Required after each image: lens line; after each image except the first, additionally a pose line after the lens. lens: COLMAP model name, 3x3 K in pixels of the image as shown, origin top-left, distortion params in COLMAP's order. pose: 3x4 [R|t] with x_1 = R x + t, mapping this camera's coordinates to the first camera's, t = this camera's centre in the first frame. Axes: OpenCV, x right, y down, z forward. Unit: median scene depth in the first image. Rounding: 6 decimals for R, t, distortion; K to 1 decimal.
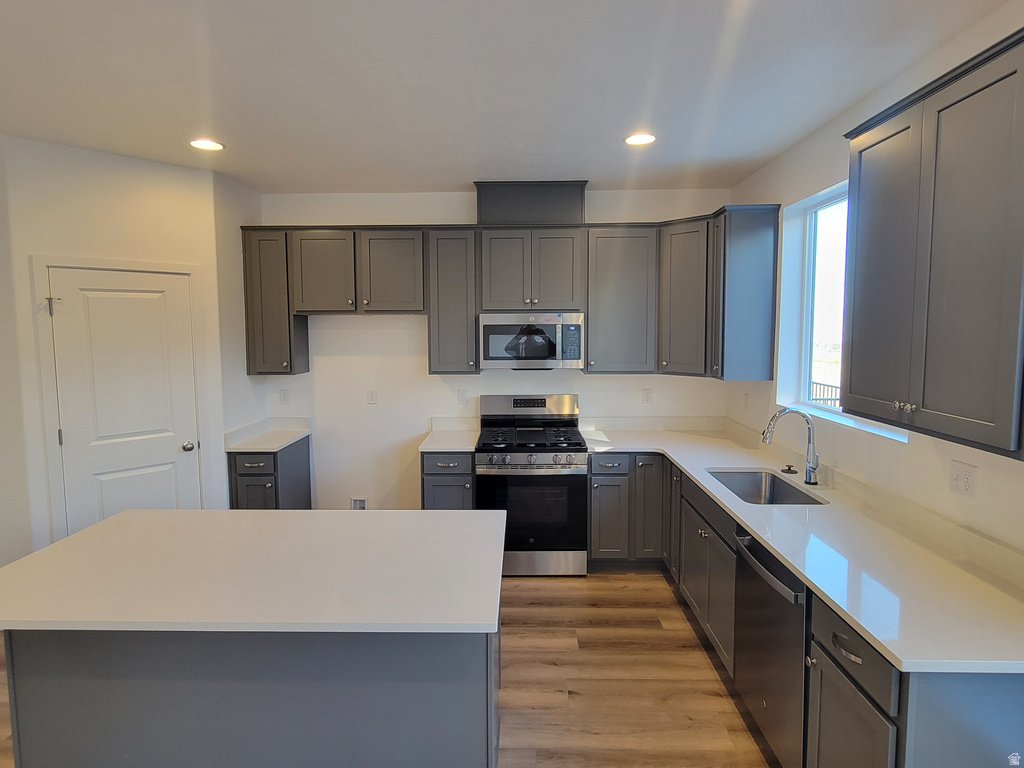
lens RADIAL K [[560.8, 0, 512.2], [0, 560.8, 369.4], [0, 0, 1]] dist [-0.001439, 0.000210]
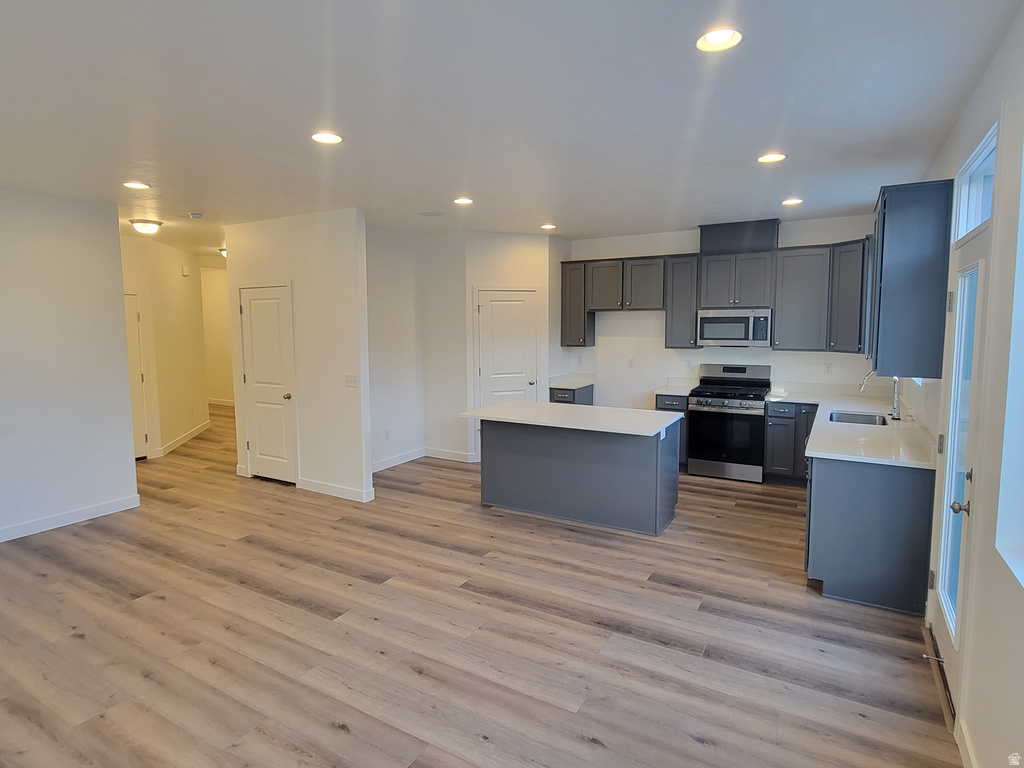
lens RADIAL K [[560.8, 0, 512.2], [0, 560.8, 369.4], [0, 0, 1]] dist [-0.001439, 0.000210]
pose [[0.871449, 0.040884, -0.488779, 0.261053], [-0.034083, 0.999159, 0.022808, 0.048236], [0.489301, -0.003217, 0.872109, -0.620758]]
